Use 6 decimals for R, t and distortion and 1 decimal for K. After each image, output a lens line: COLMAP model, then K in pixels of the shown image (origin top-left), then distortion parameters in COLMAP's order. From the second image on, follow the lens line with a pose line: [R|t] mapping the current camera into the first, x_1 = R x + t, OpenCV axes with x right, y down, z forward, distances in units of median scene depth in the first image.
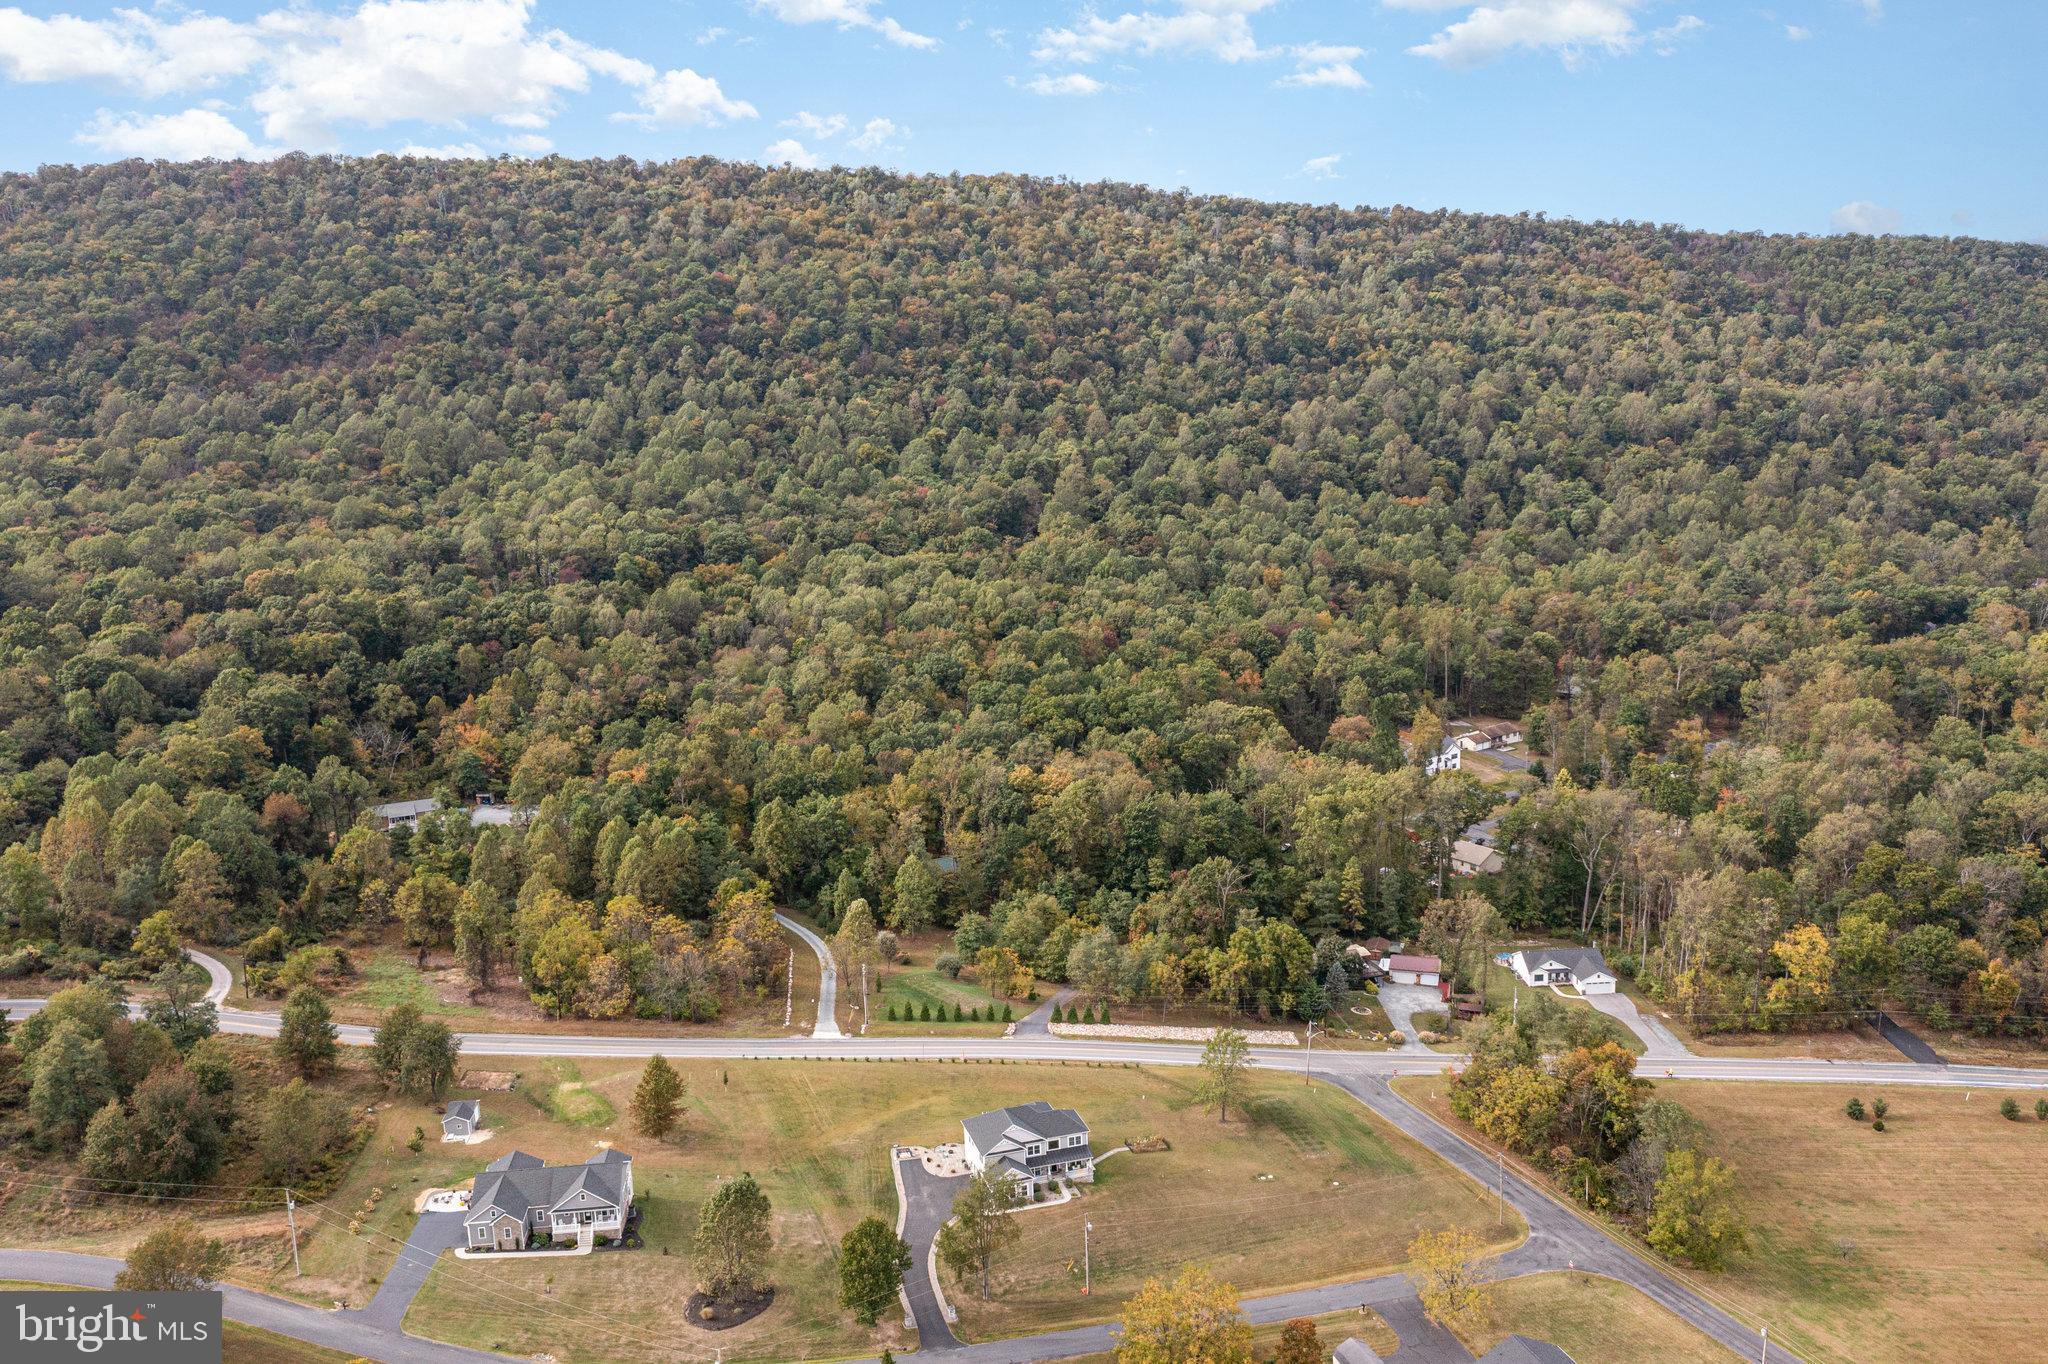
lens RADIAL K [[1683.4, 0, 972.7], [0, 1683.4, 688.4], [0, 0, 1]] dist [-0.004676, -0.003563]
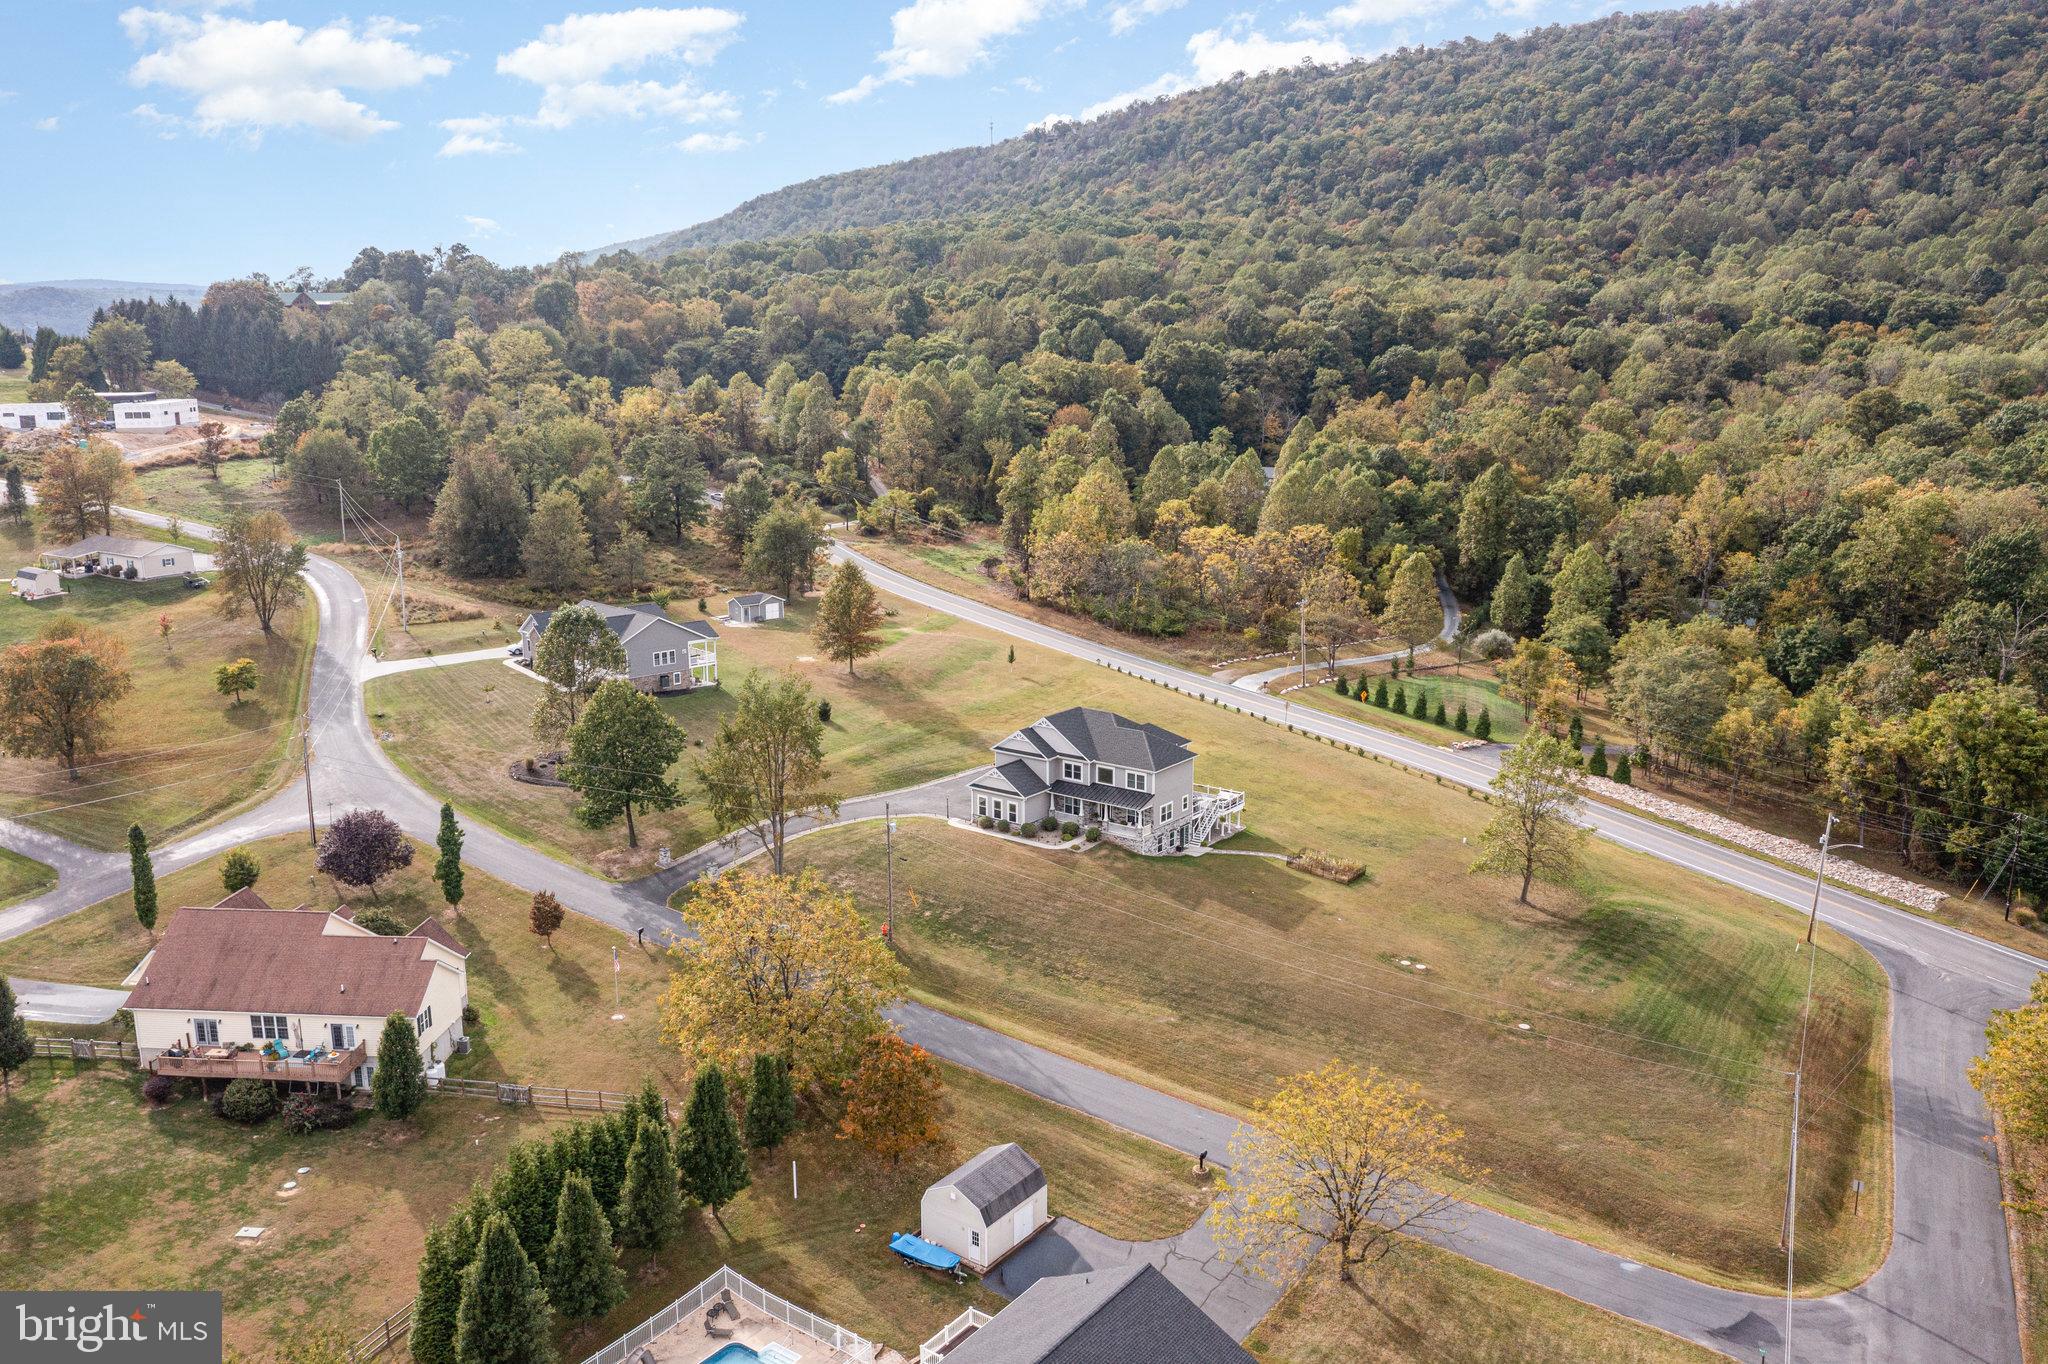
lens RADIAL K [[1599.6, 0, 1025.2], [0, 1599.6, 629.0], [0, 0, 1]] dist [0.000361, 0.001387]
pose [[0.617746, 0.188496, -0.763452, 0.122905], [-0.188282, 0.978062, 0.089135, 0.044406], [0.763505, 0.088681, 0.639685, 0.154214]]
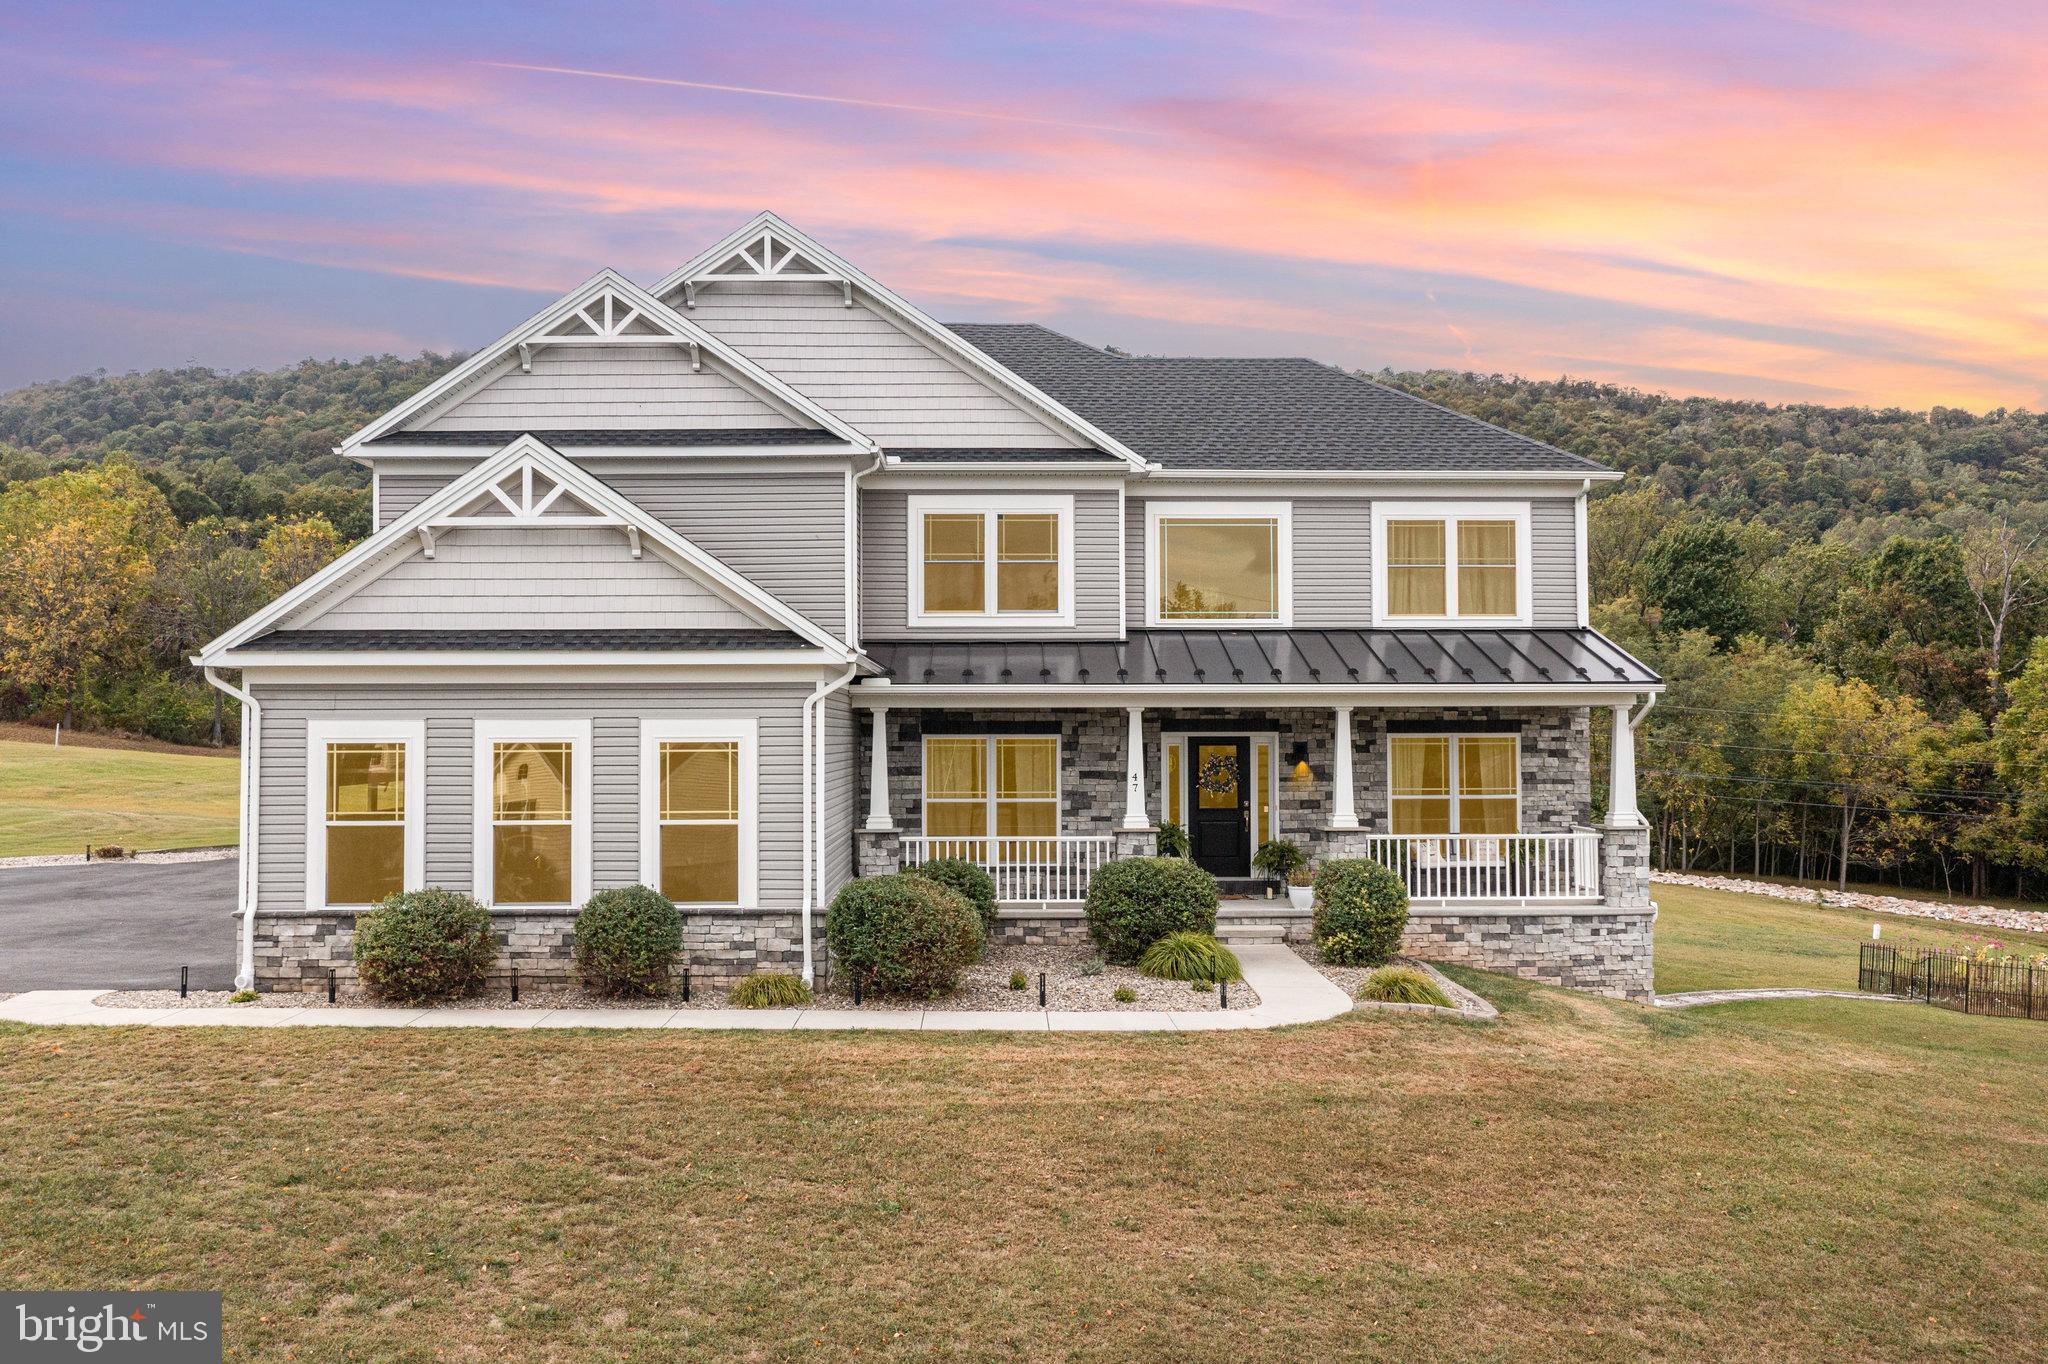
lens RADIAL K [[1633.1, 0, 1004.6], [0, 1633.1, 650.1], [0, 0, 1]] dist [0.005928, -0.037522]
pose [[0.968376, 0.034418, -0.247109, 0.015485], [-0.094304, 0.967455, -0.234814, 0.077775], [0.230985, 0.250692, 0.940106, 0.236769]]
